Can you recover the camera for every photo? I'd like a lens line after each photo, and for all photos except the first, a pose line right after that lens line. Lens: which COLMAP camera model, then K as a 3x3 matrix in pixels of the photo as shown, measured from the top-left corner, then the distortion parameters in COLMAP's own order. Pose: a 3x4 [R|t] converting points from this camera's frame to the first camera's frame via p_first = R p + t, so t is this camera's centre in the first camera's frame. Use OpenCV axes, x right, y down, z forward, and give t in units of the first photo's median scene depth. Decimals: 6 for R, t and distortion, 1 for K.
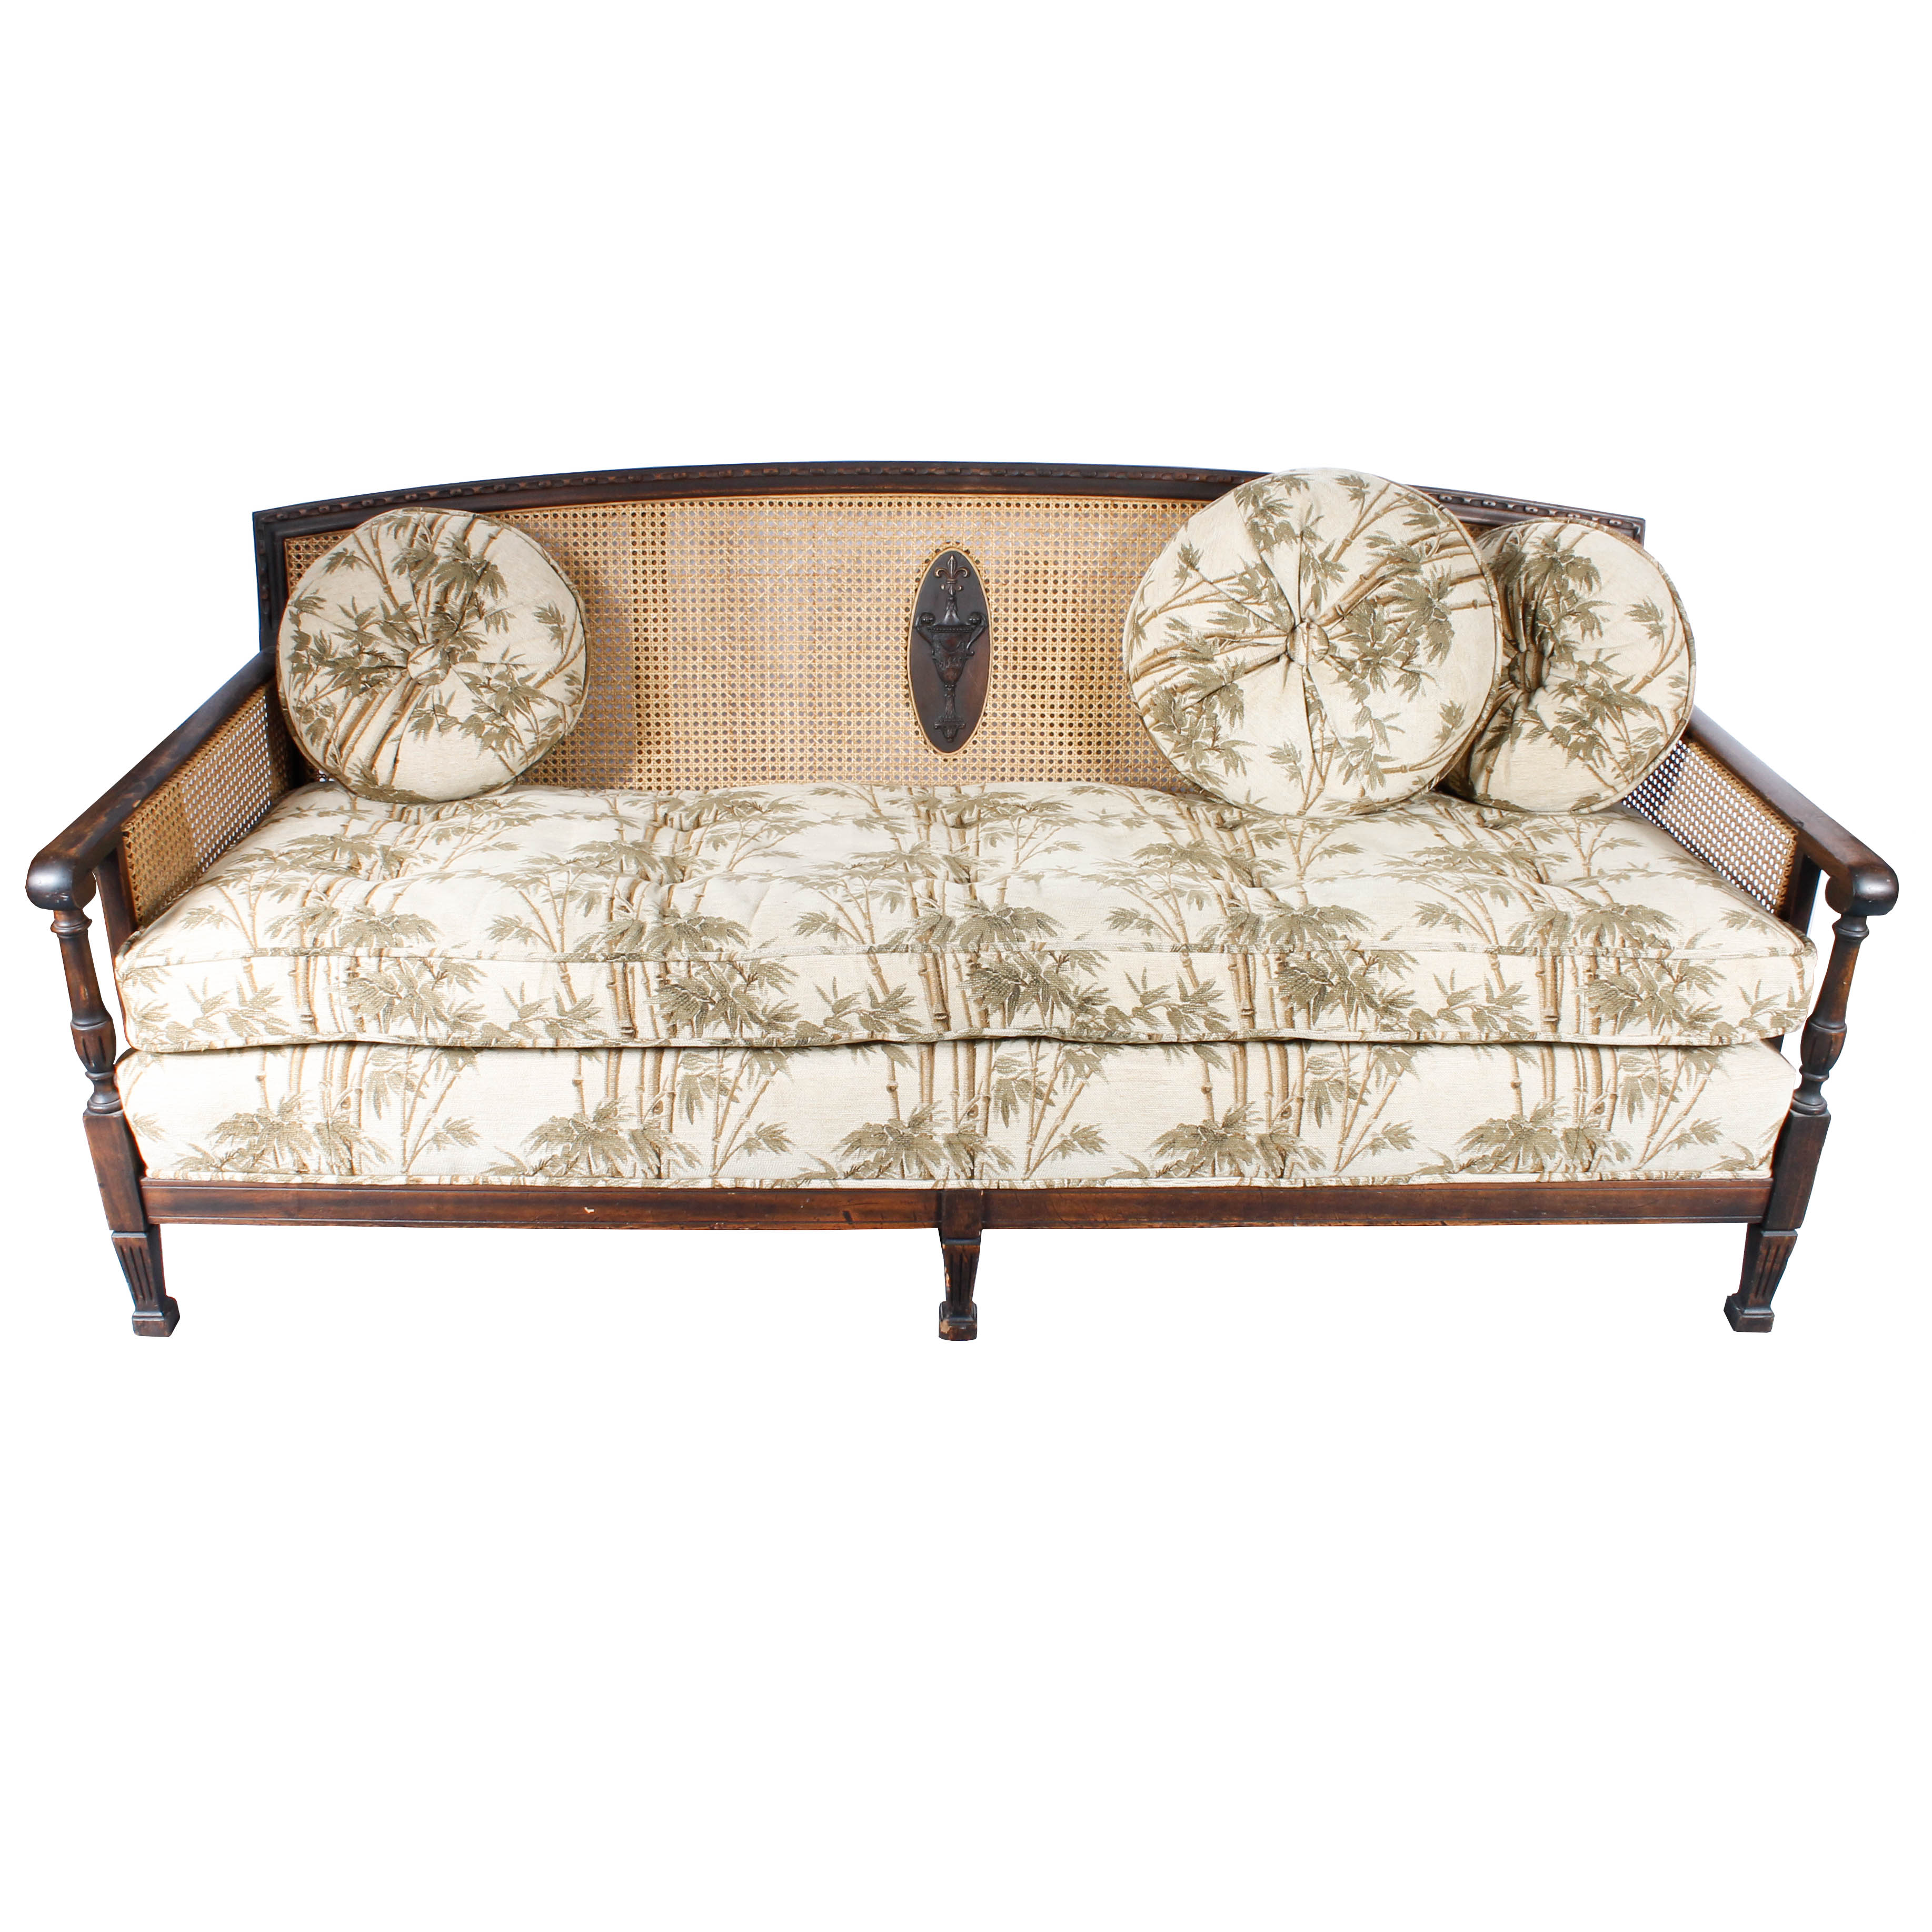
lens RADIAL K [[1815.9, 0, 964.2], [0, 1815.9, 869.0], [0, 0, 1]] dist [-0.118133, 0.011157]
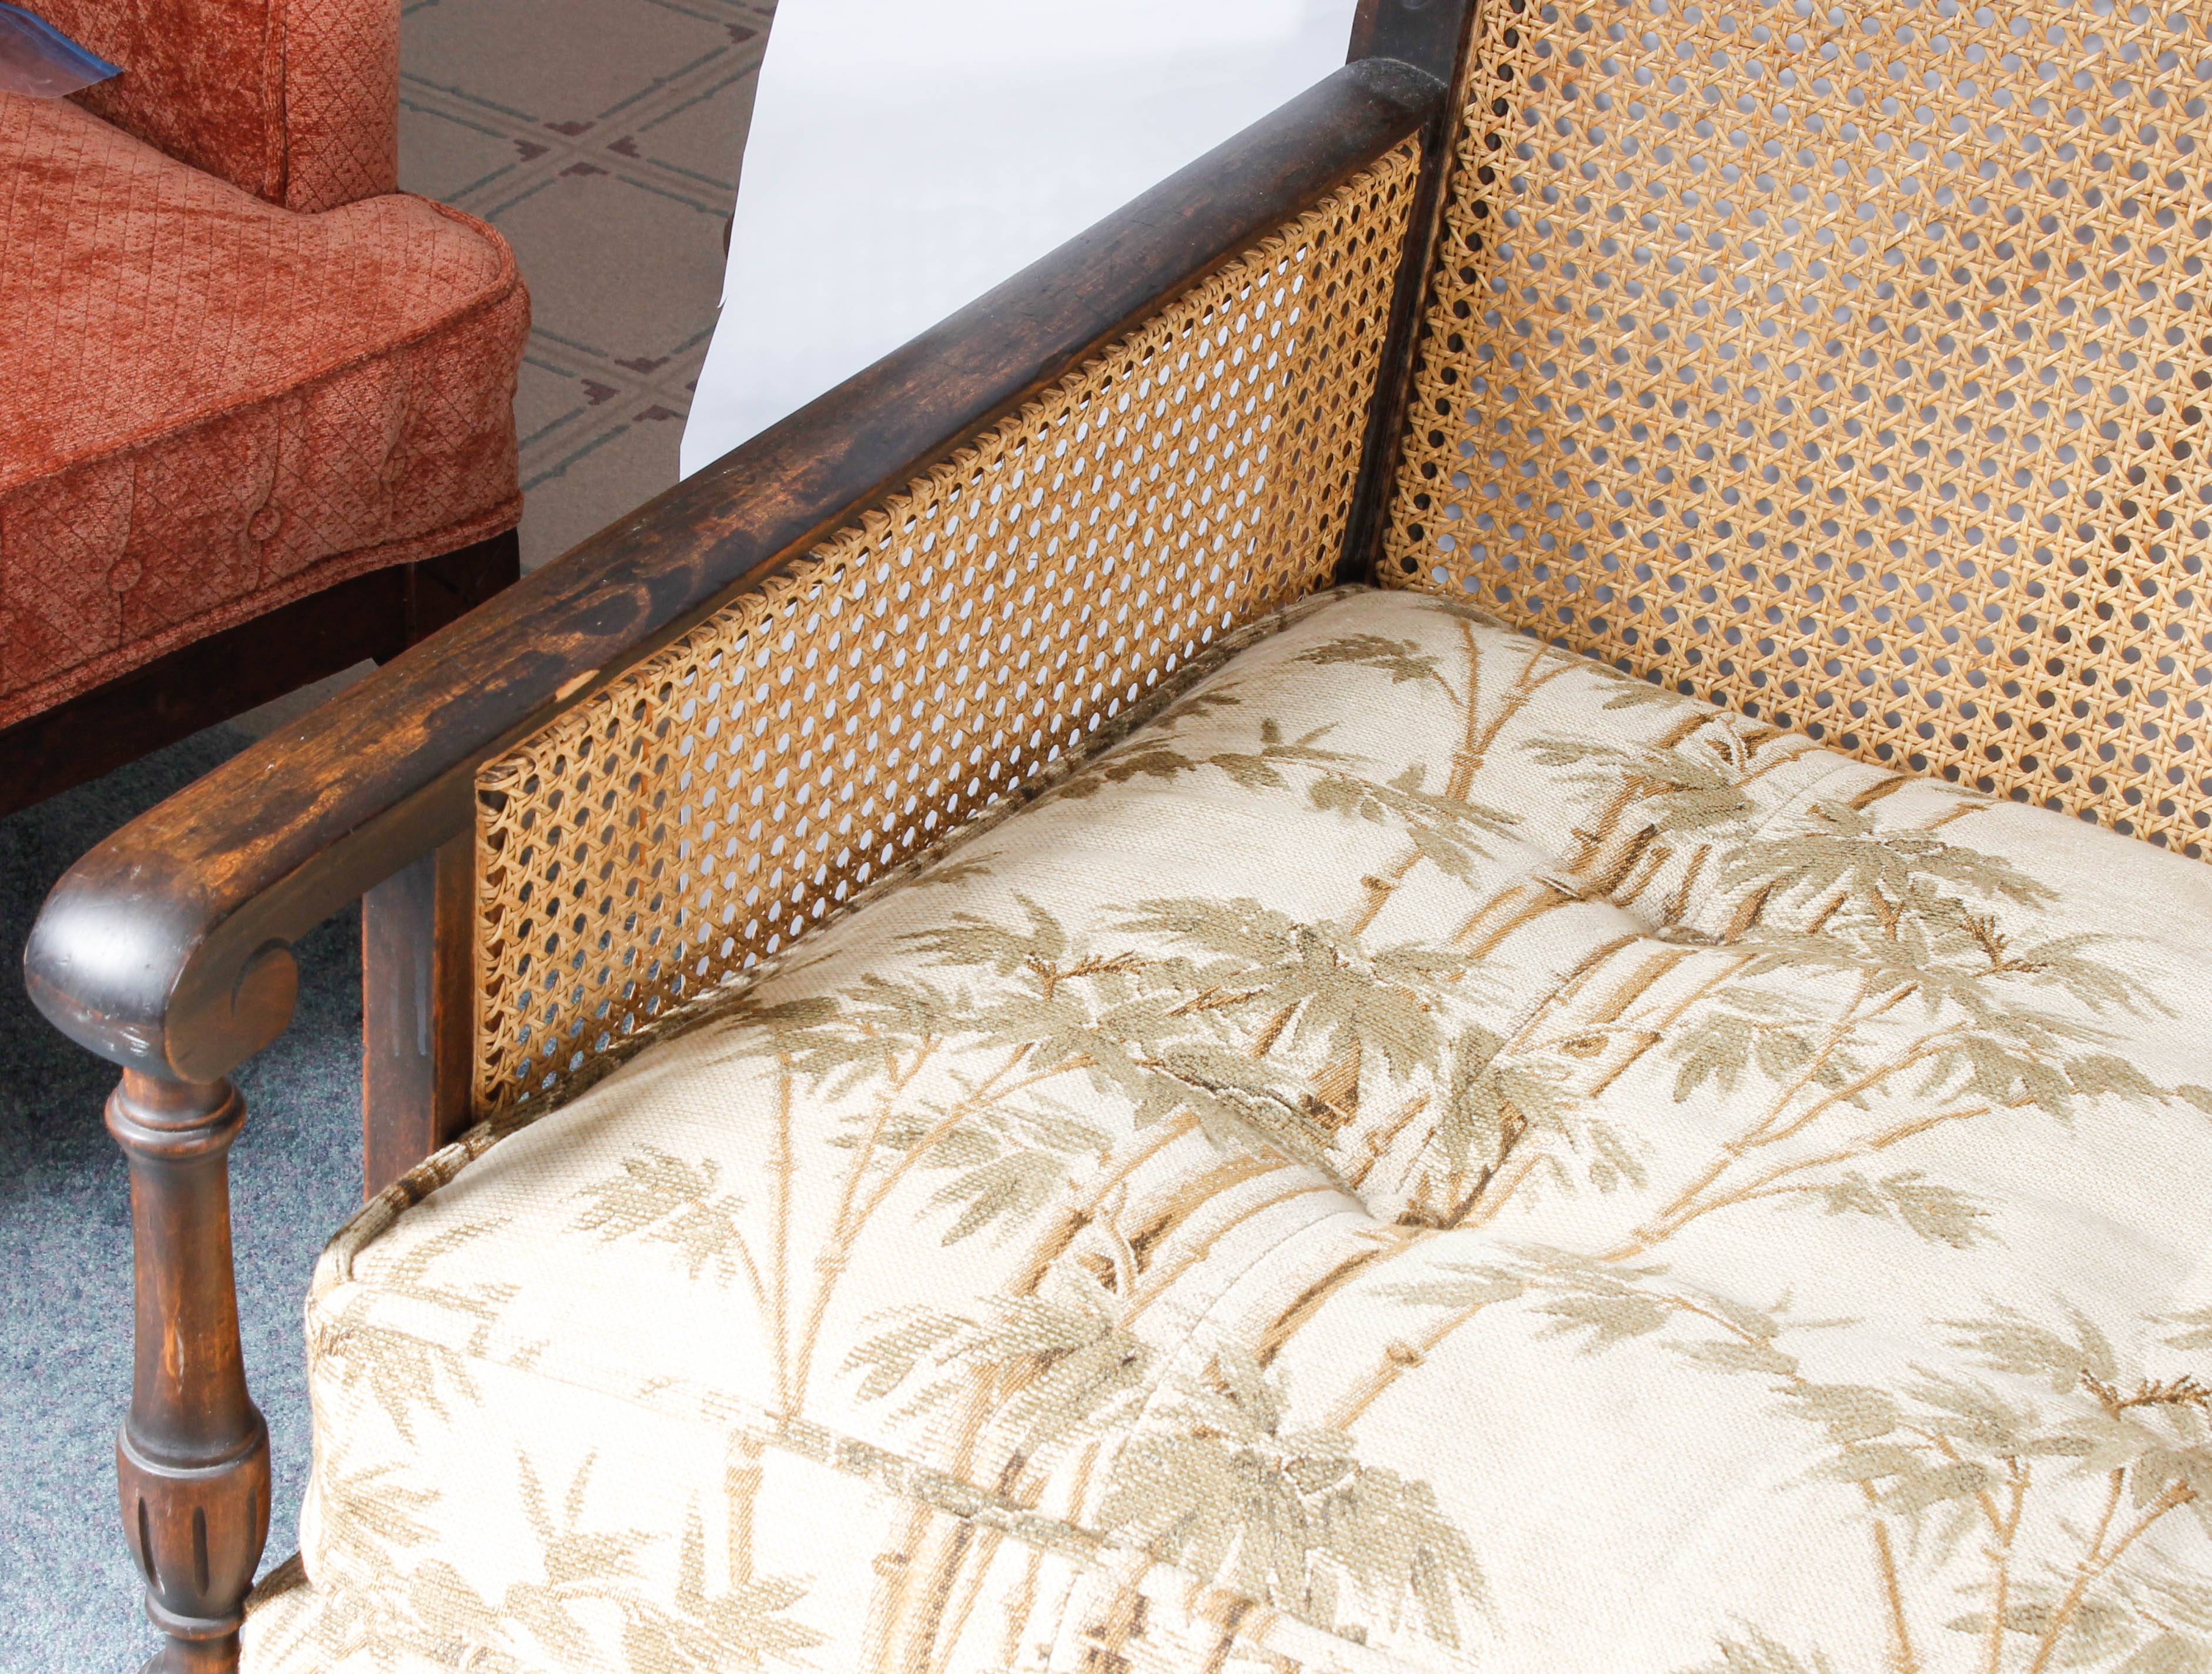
lens RADIAL K [[4907.2, 0, 1106.0], [0, 4907.2, 837.0], [0, 0, 1]] dist [0.057512, -0.108645]
pose [[0.845931, 0.311975, -0.432519, -0.083990], [-0.267564, 0.949854, 0.161821, -0.147925], [0.461314, -0.021163, 0.886984, 0.391860]]
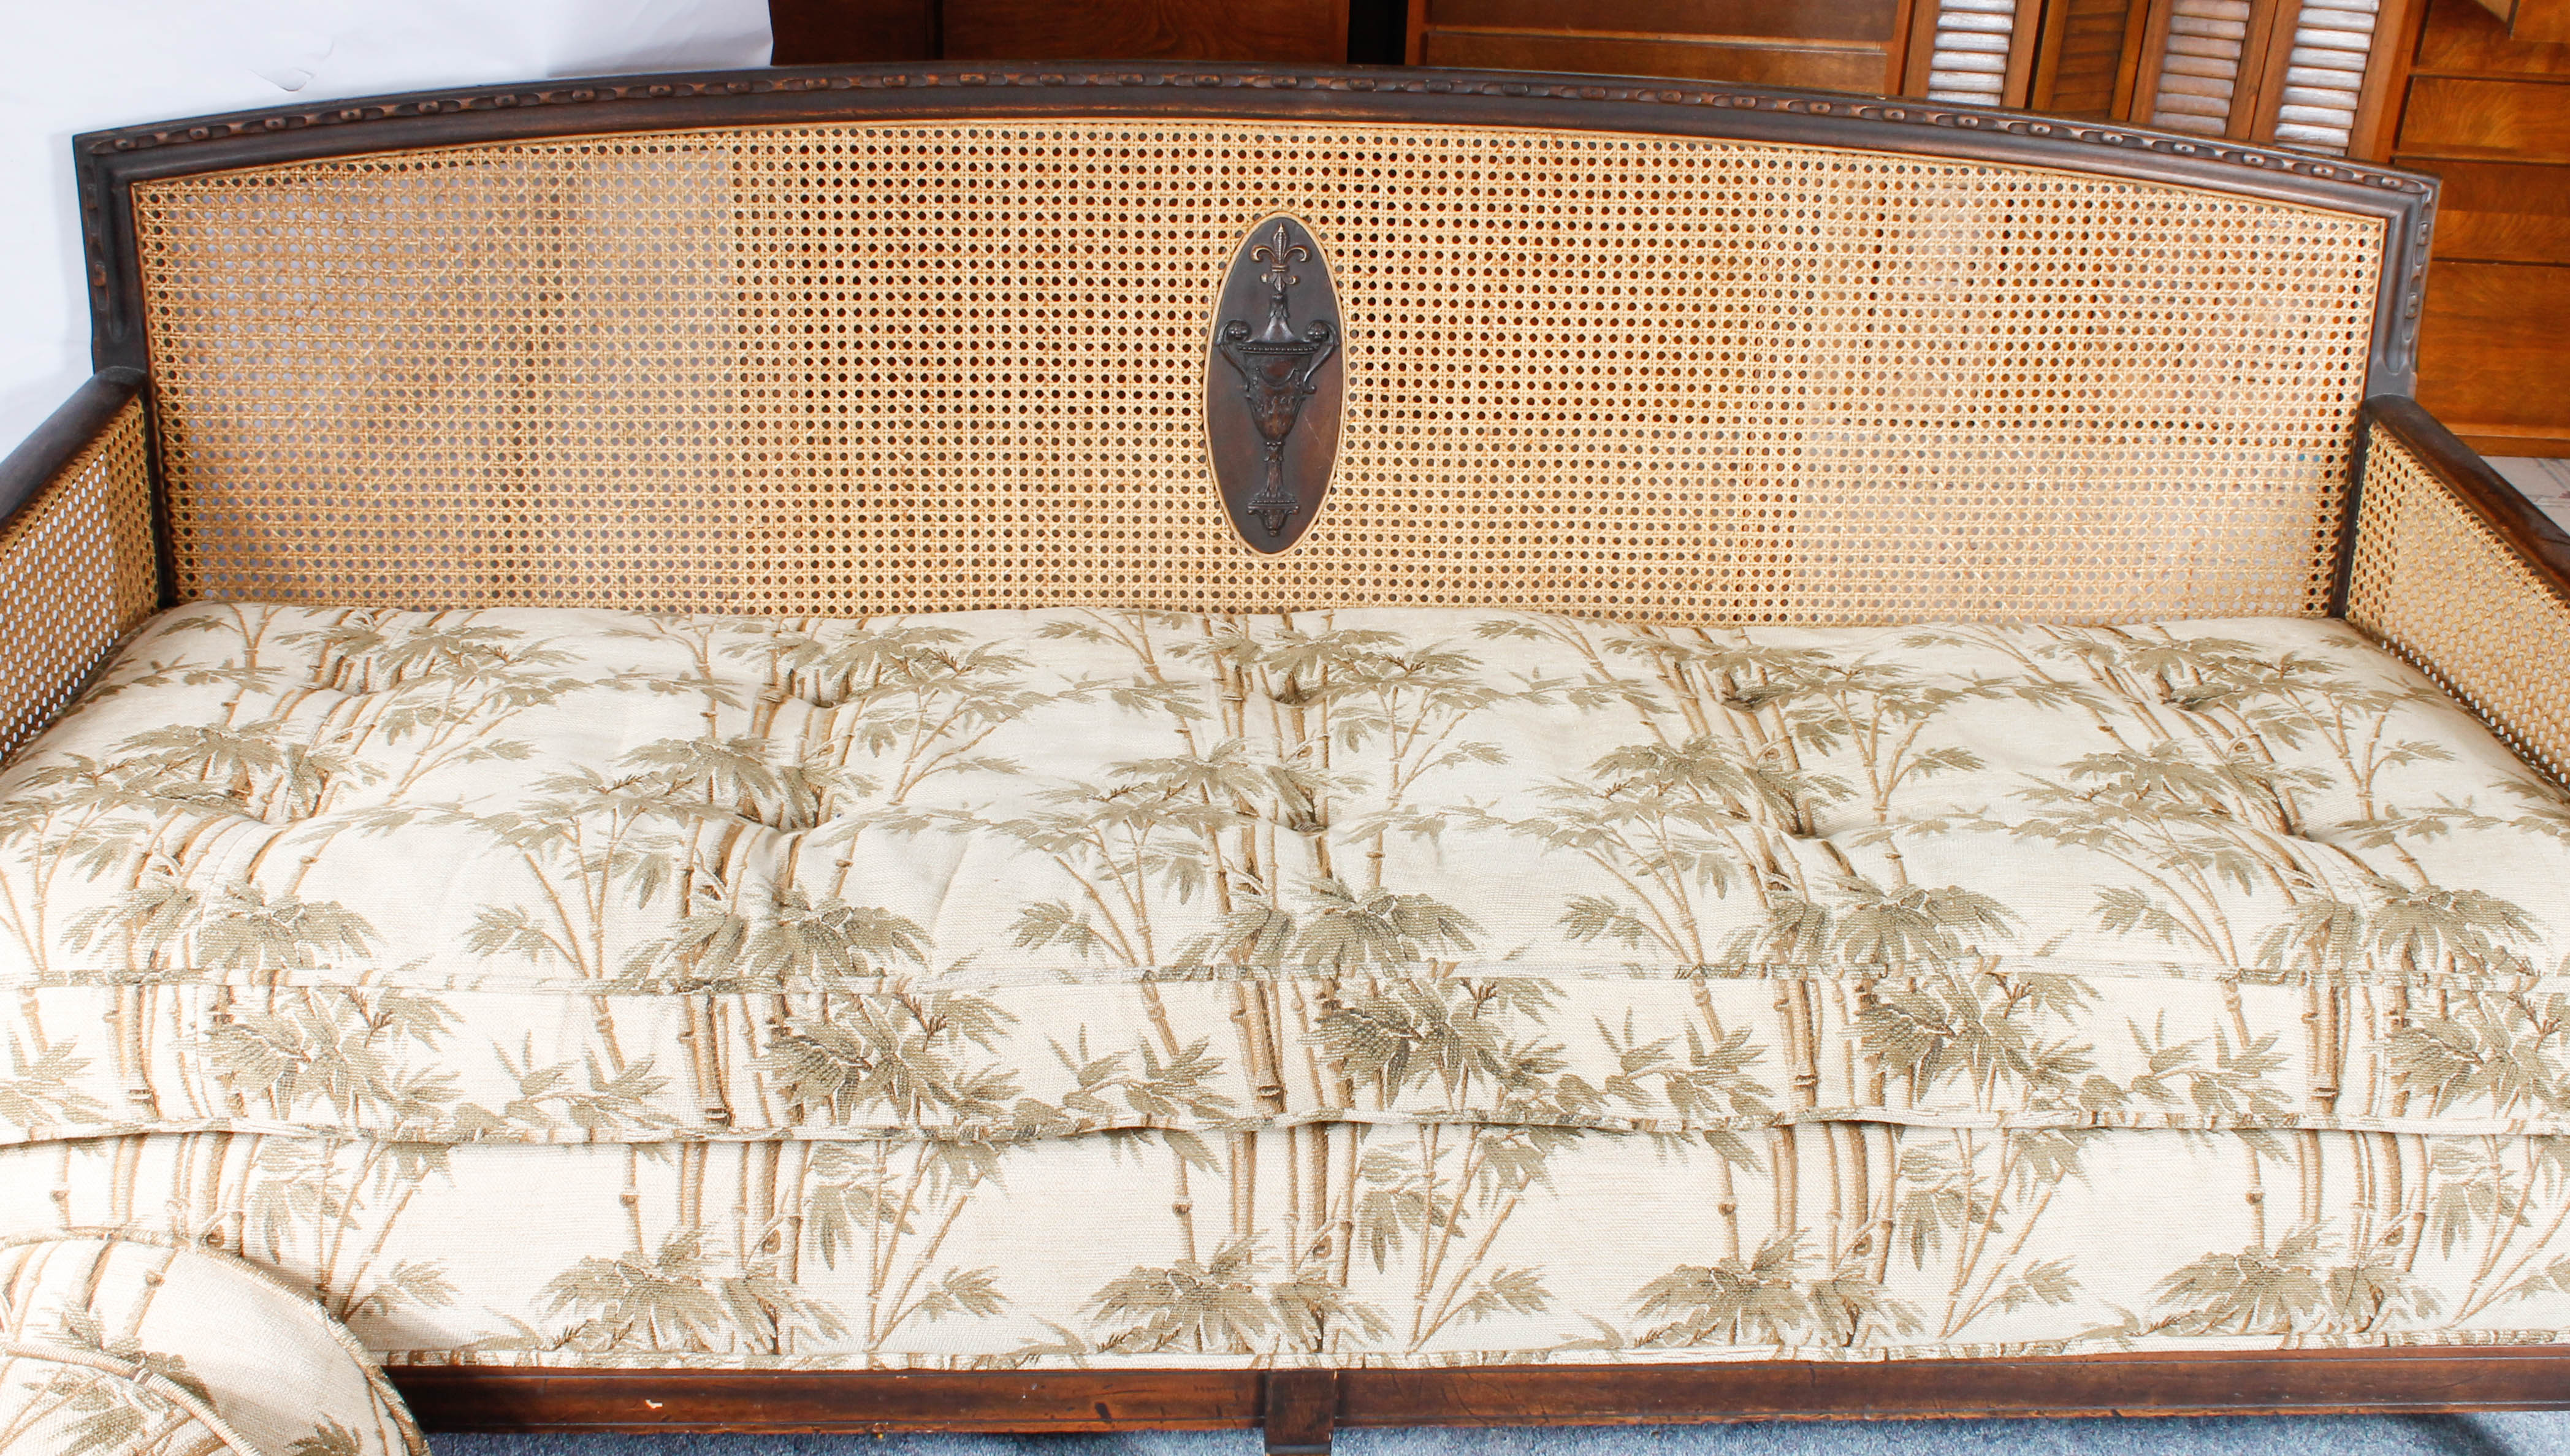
lens RADIAL K [[2548.4, 0, 1331.5], [0, 2548.4, 655.7], [0, 0, 1]] dist [-0.107146, 0.084651]
pose [[0.999448, 0.007905, 0.032256, -0.019574], [-0.009577, 0.998601, 0.052001, -0.093757], [-0.031800, -0.052281, 0.998126, 0.204126]]
